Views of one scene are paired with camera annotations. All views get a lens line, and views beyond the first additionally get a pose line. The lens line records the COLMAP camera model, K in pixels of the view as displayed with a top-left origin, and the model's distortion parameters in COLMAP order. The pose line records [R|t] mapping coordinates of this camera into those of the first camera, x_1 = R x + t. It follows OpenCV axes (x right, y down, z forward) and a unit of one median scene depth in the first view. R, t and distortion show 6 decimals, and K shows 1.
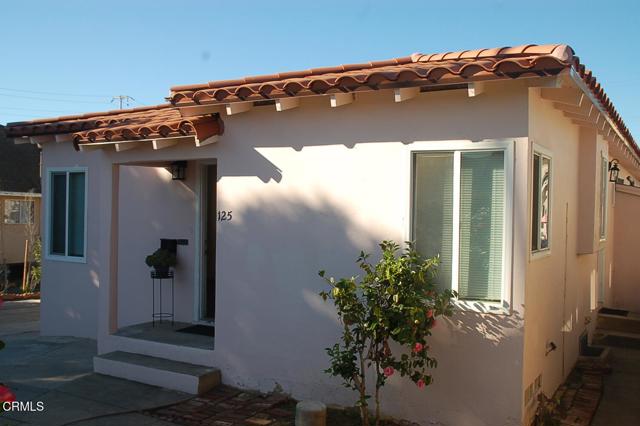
lens RADIAL K [[629.6, 0, 319.2], [0, 629.6, 213.4], [0, 0, 1]] dist [-0.009272, 0.000000]
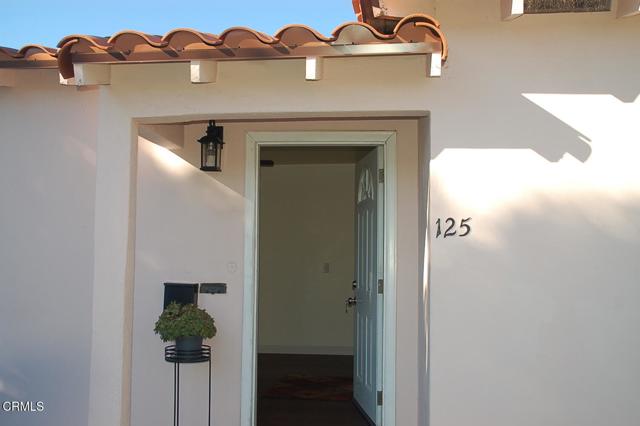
lens RADIAL K [[629.6, 0, 323.9], [0, 629.6, 213.3], [0, 0, 1]] dist [-0.009272, 0.000000]
pose [[0.902578, 0.032409, 0.429305, -0.439974], [0.002657, 0.996724, -0.080829, 0.031282], [-0.430518, 0.074095, 0.899535, 0.588935]]
